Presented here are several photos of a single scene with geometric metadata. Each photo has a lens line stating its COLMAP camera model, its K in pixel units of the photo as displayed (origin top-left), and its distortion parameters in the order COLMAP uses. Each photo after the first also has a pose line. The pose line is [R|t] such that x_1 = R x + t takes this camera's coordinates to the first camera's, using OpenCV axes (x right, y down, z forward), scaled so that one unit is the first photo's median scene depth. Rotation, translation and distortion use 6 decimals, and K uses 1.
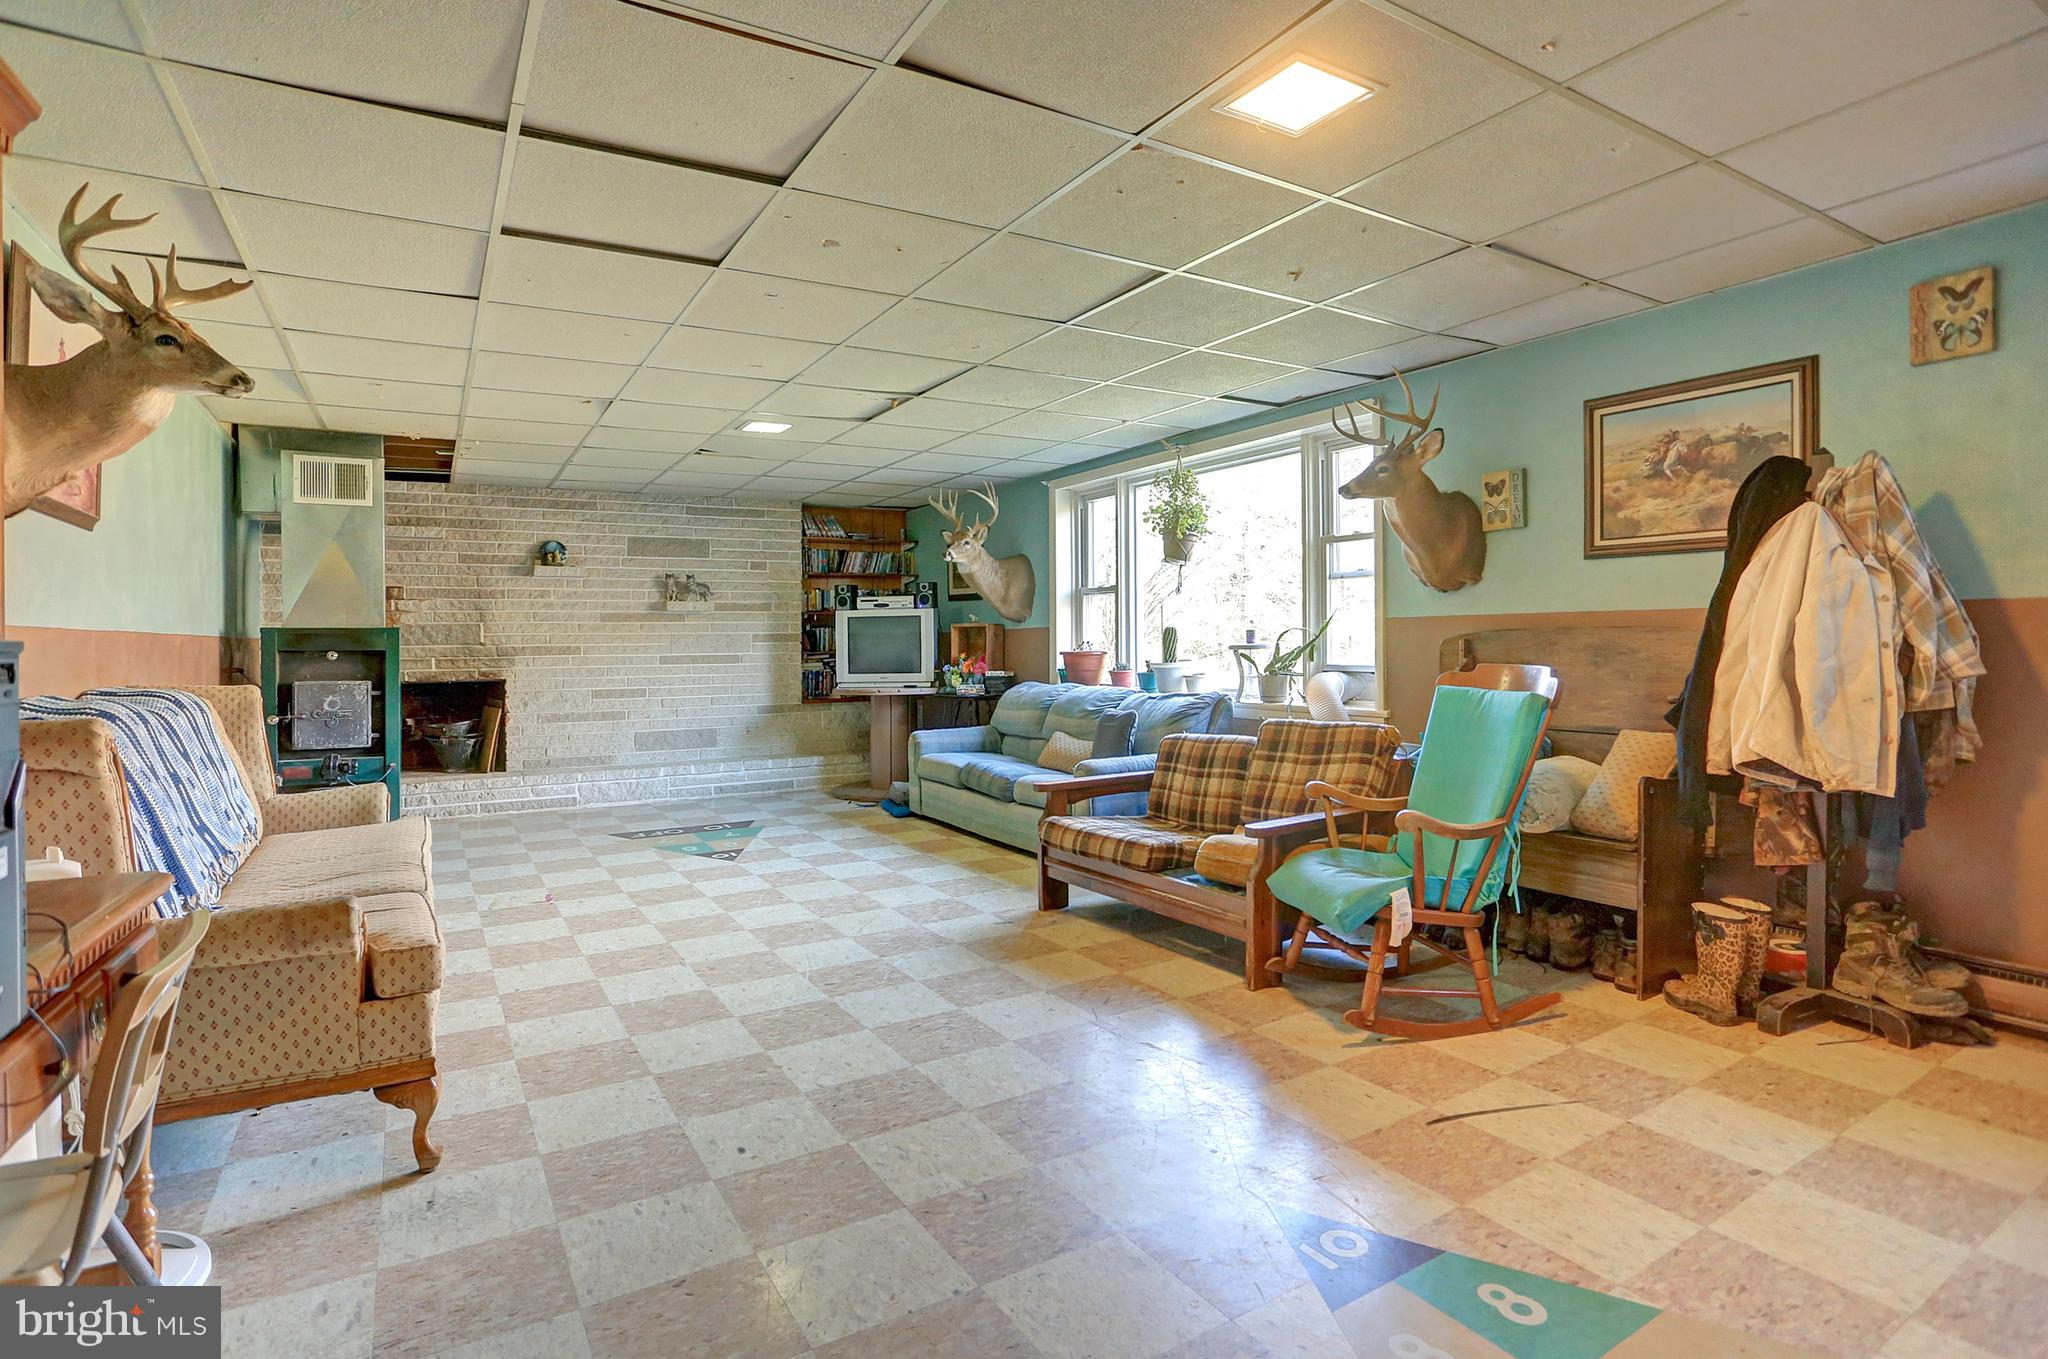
lens RADIAL K [[1030.6, 0, 1033.2], [0, 1030.6, 675.9], [0, 0, 1]] dist [-0.064843, 0.028277]
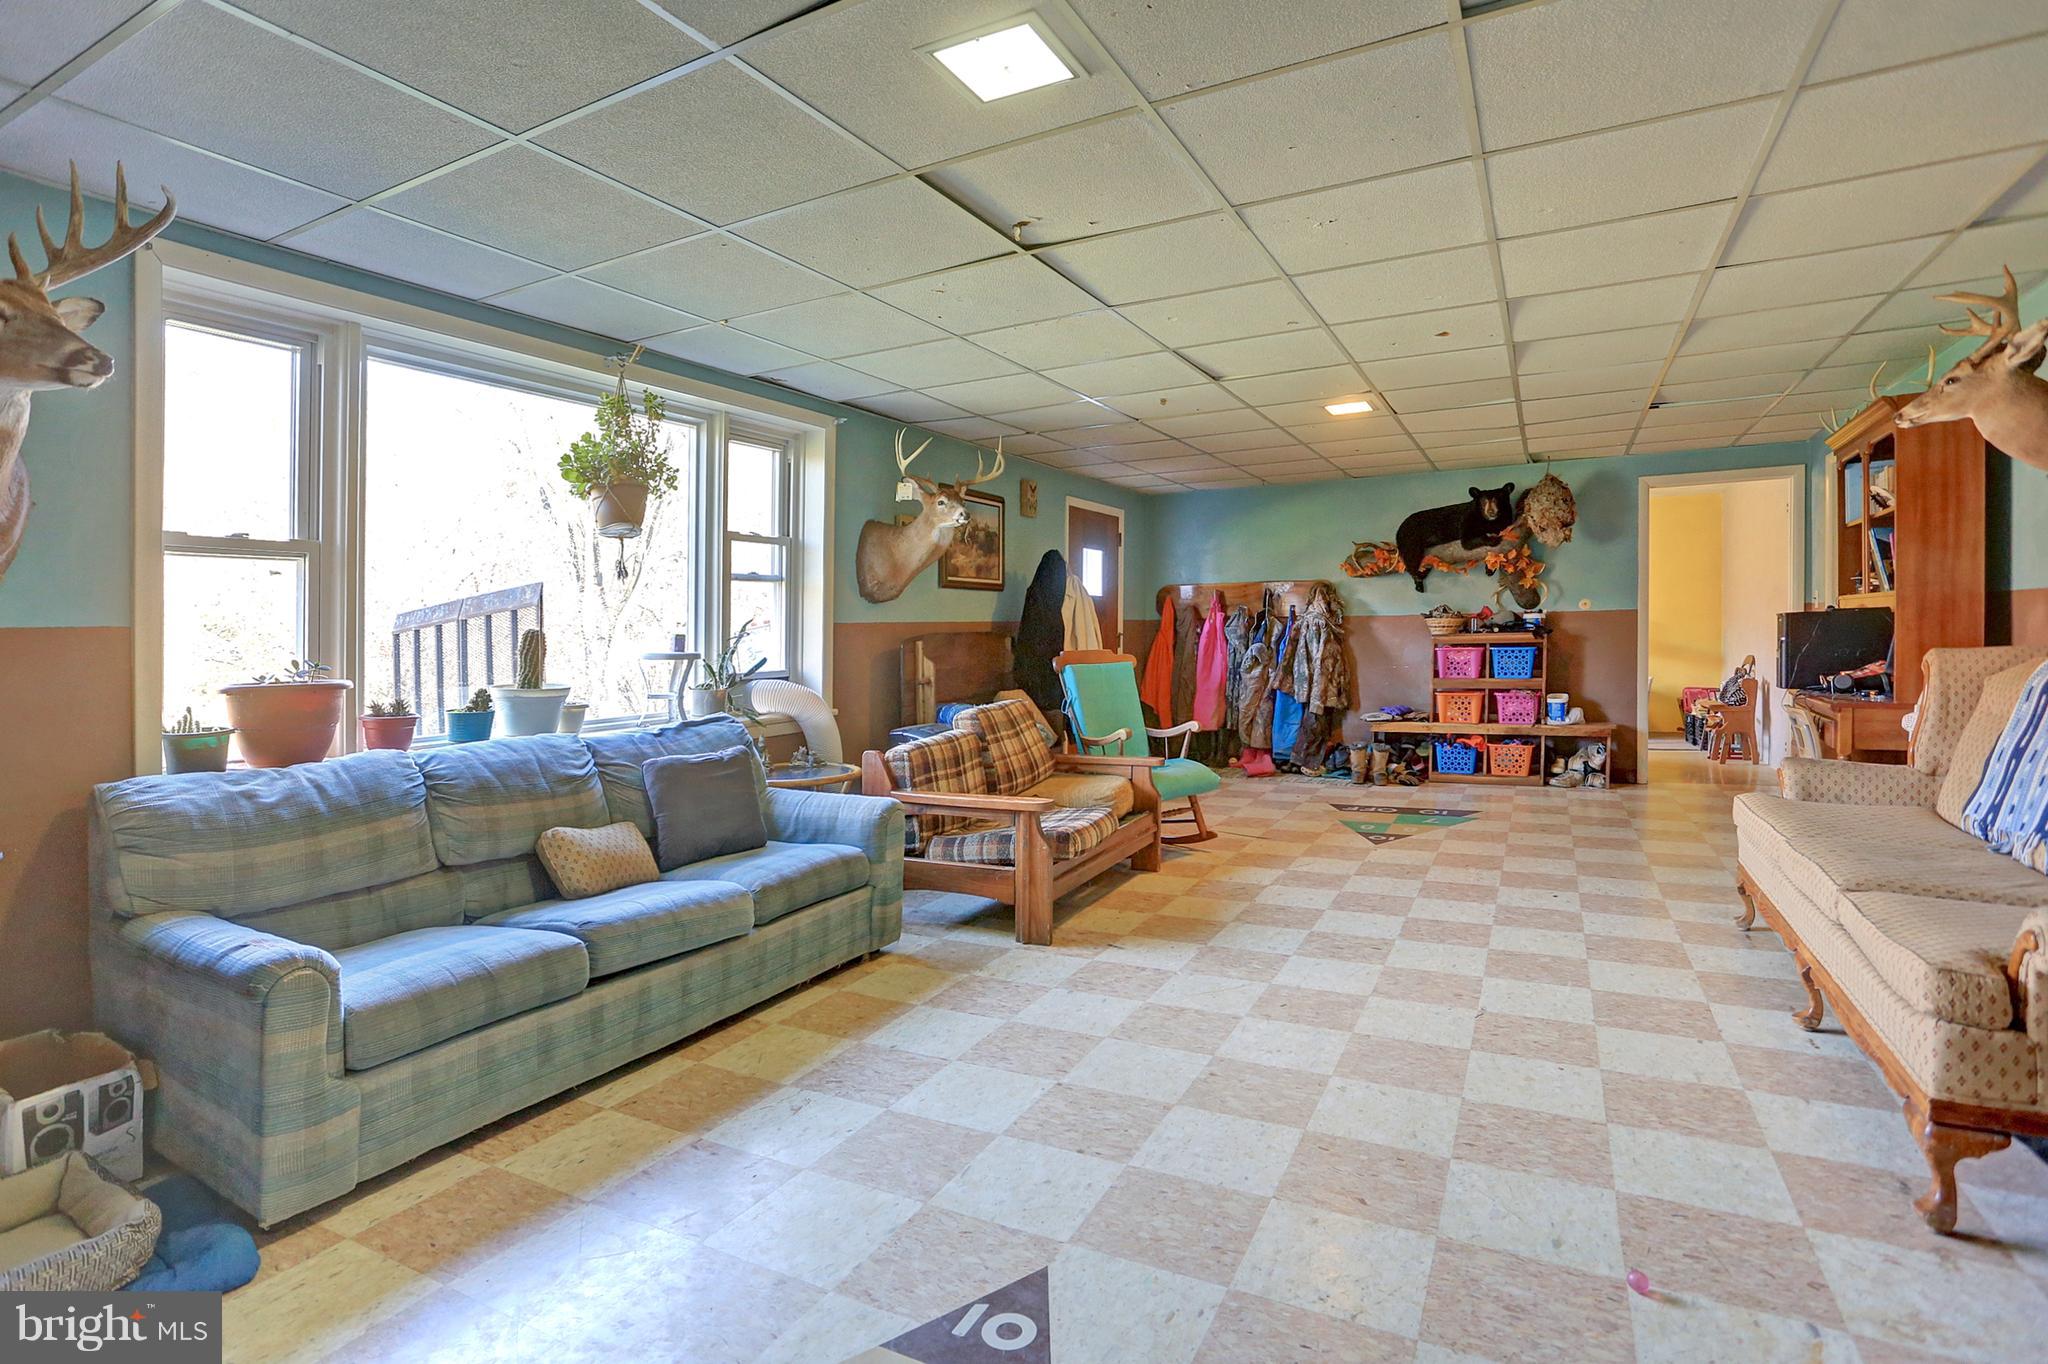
lens RADIAL K [[1018.3, 0, 1019.5], [0, 1018.3, 620.3], [0, 0, 1]] dist [-0.061808, 0.027524]
pose [[-0.512848, 0.037652, 0.857653, -0.840329], [0.059573, 0.998190, -0.008199, -0.044642], [-0.856410, 0.046888, -0.514163, 1.690963]]
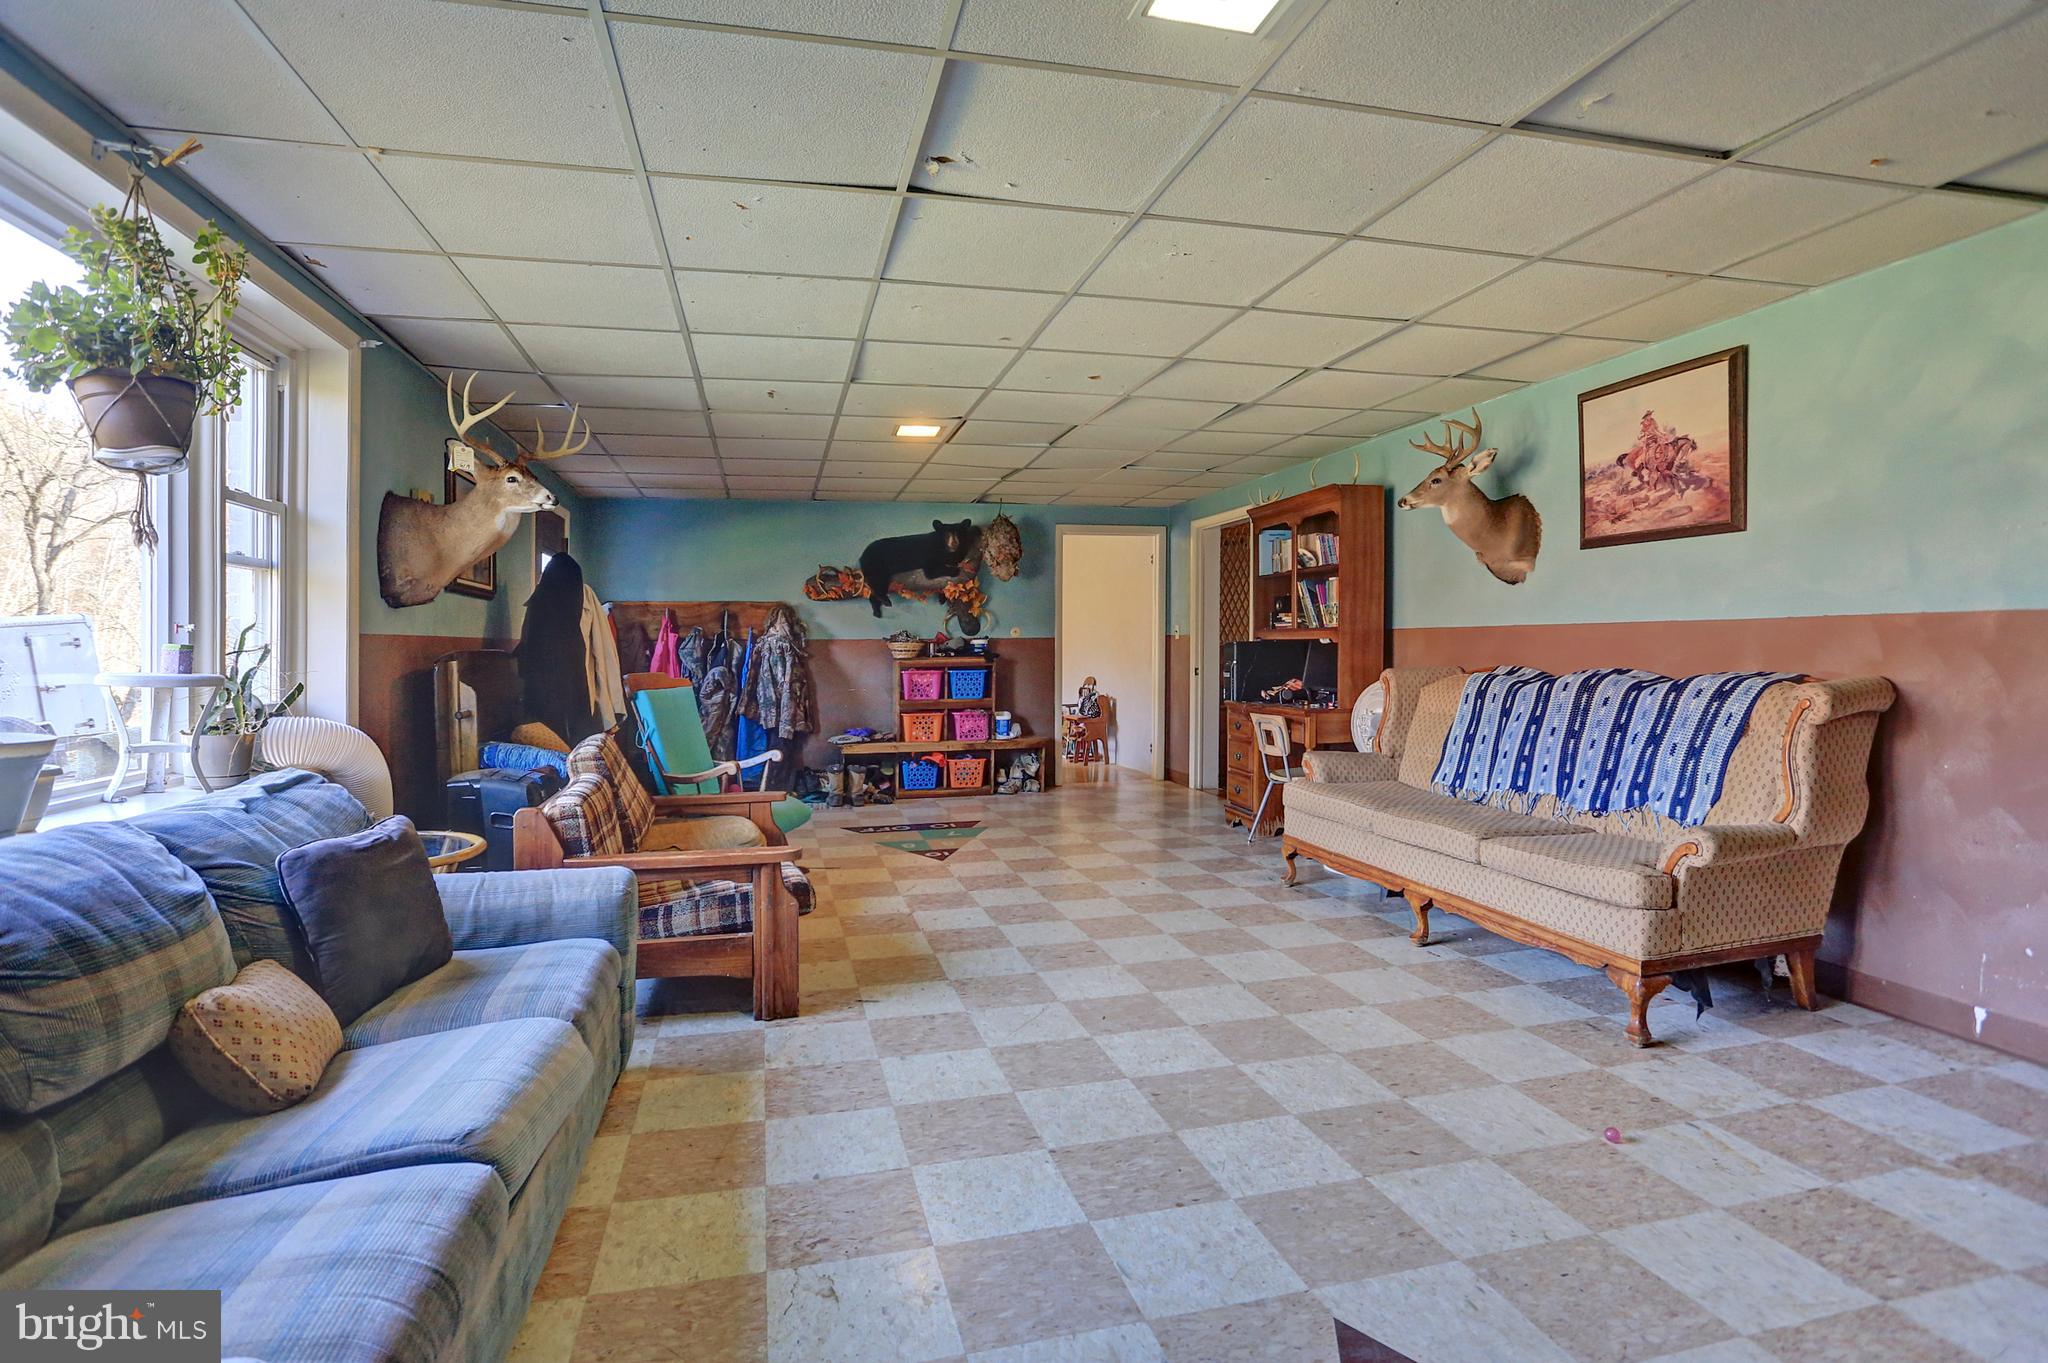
lens RADIAL K [[1018.2, 0, 1024.0], [0, 1018.2, 681.5], [0, 0, 1]] dist [-0.099962, 0.069381]
pose [[-0.952988, 0.015616, 0.302604, -0.431256], [0.035956, 0.997443, 0.061762, -0.056827], [-0.300866, 0.069739, -0.951113, 1.892148]]
